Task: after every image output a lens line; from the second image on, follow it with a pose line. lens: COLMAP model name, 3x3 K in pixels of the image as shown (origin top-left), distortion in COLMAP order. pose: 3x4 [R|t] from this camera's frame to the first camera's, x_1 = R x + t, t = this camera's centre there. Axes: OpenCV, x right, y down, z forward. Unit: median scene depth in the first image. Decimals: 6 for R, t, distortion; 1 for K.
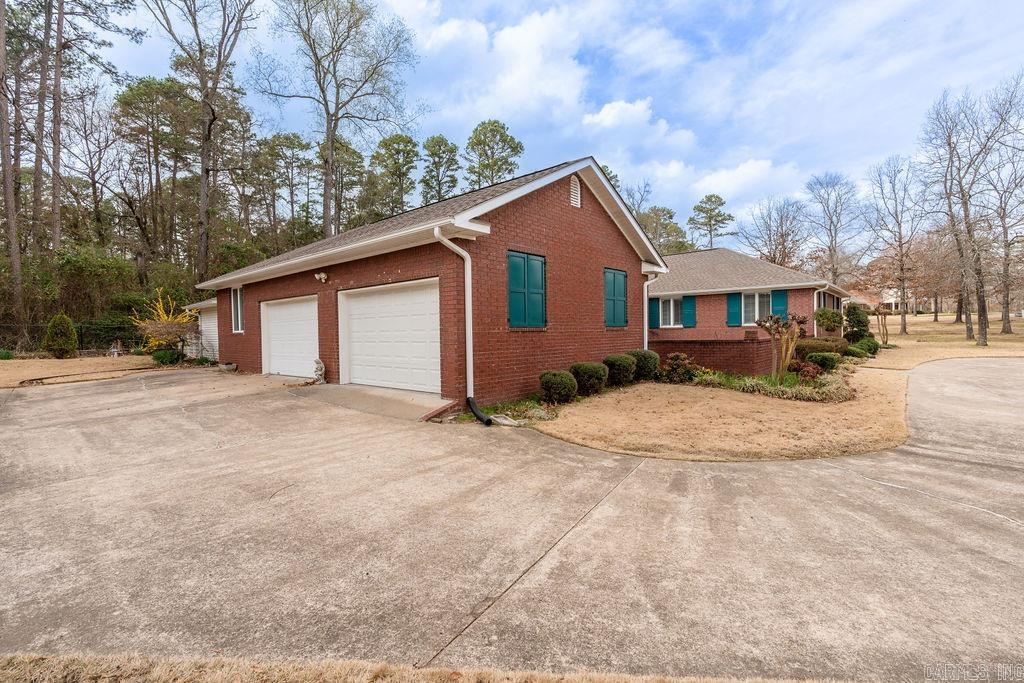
lens RADIAL K [[466.1, 0, 512.0], [0, 466.1, 341.5], [0, 0, 1]] dist [-0.003254, 0.000546]
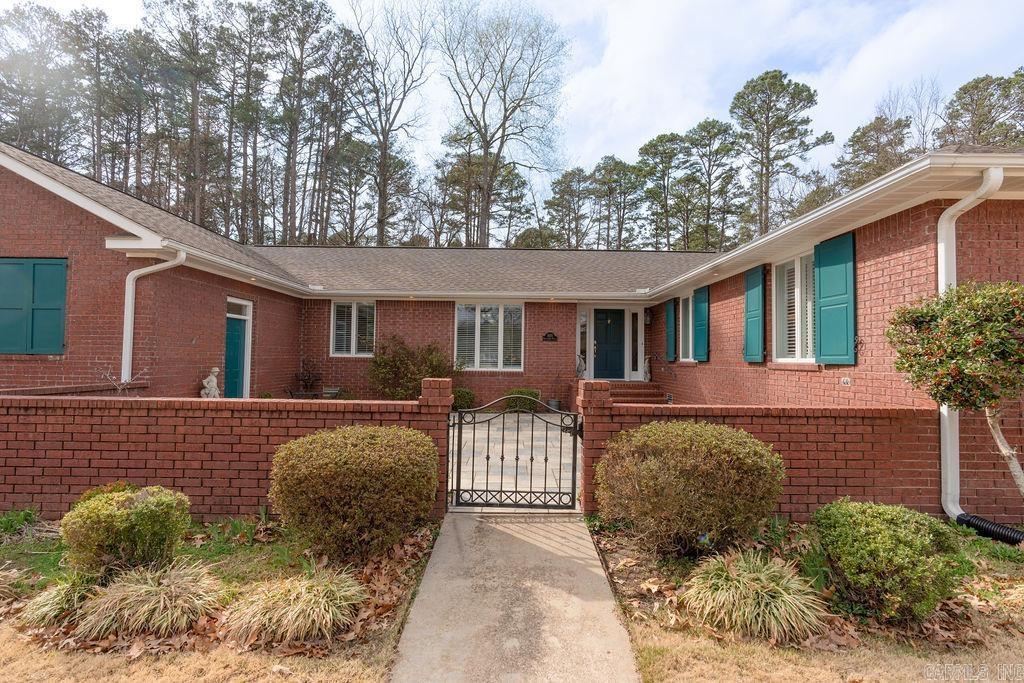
lens RADIAL K [[463.7, 0, 508.7], [0, 463.7, 338.1], [0, 0, 1]] dist [-0.000591, 0.000430]
pose [[0.652619, -0.006990, -0.757654, 0.241882], [-0.040812, 0.998181, -0.044363, -0.011519], [0.756586, 0.059874, 0.651147, 0.247208]]
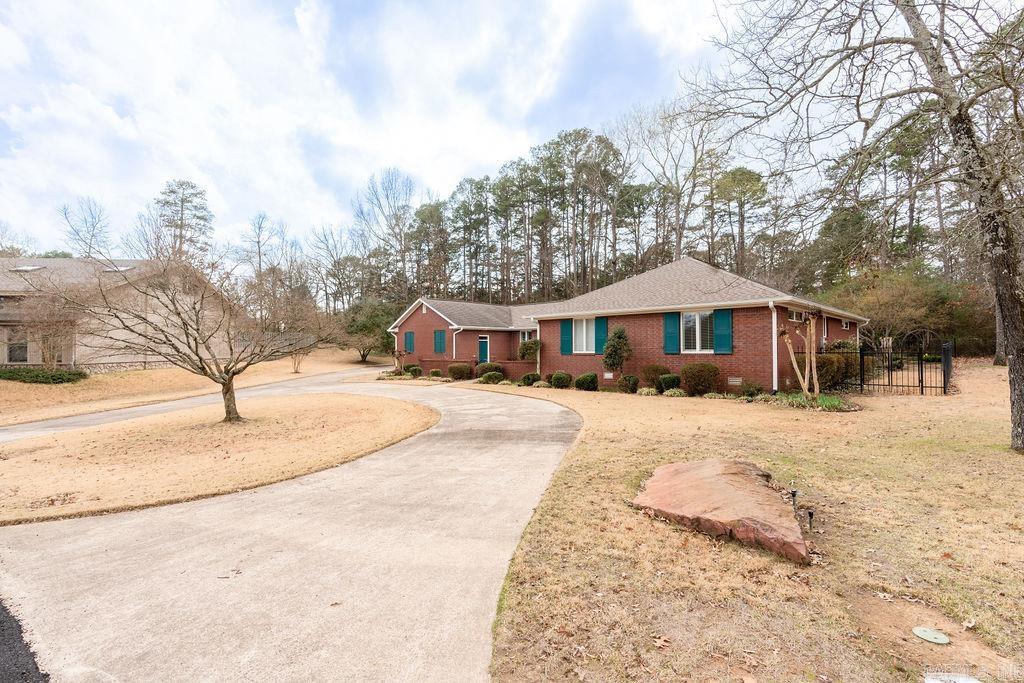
lens RADIAL K [[466.1, 0, 512.0], [0, 466.1, 341.5], [0, 0, 1]] dist [-0.003254, 0.000546]
pose [[-0.091257, -0.004155, -0.995819, 0.651808], [-0.028014, 0.999606, -0.001604, -0.021970], [0.995433, 0.027750, -0.091338, 0.378104]]
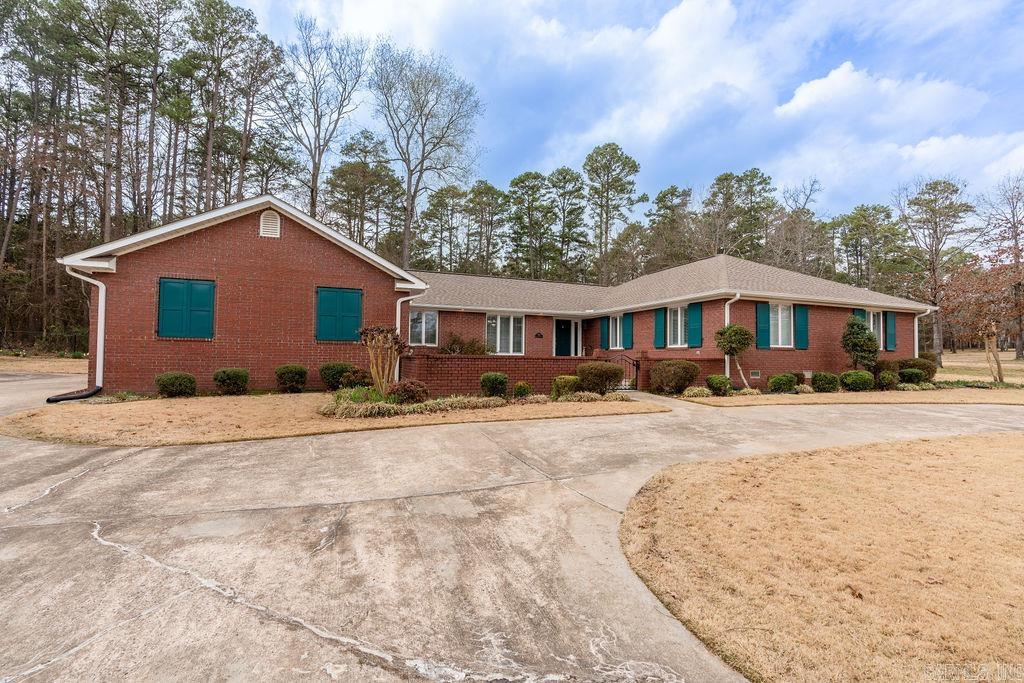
lens RADIAL K [[466.1, 0, 512.0], [0, 466.1, 341.5], [0, 0, 1]] dist [-0.003254, 0.000546]
pose [[0.882864, 0.007489, -0.469568, 0.247923], [-0.034304, 0.998230, -0.048578, 0.002078], [0.468373, 0.058996, 0.881559, 0.053716]]
